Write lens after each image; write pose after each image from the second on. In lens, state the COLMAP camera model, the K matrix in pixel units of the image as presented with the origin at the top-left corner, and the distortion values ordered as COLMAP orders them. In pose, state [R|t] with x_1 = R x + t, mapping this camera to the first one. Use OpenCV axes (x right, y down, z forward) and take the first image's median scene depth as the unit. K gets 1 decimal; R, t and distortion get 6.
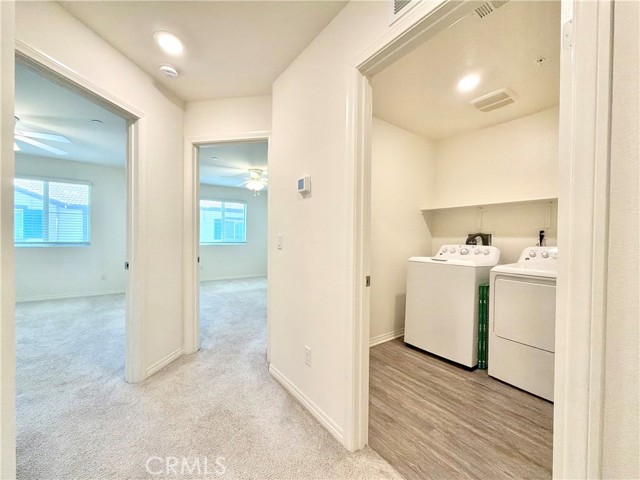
lens RADIAL K [[255.6, 0, 320.4], [0, 255.6, 241.1], [0, 0, 1]] dist [0.001889, -0.000277]
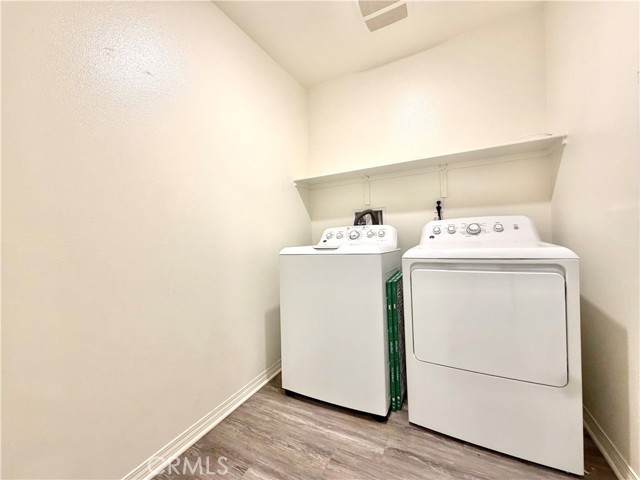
lens RADIAL K [[255.6, 0, 321.2], [0, 255.6, 239.9], [0, 0, 1]] dist [0.001889, -0.000277]
pose [[0.889942, -0.064607, 0.451474, 0.159338], [0.064108, 0.997808, 0.016419, 0.038202], [-0.451545, 0.014332, 0.892133, 0.411225]]
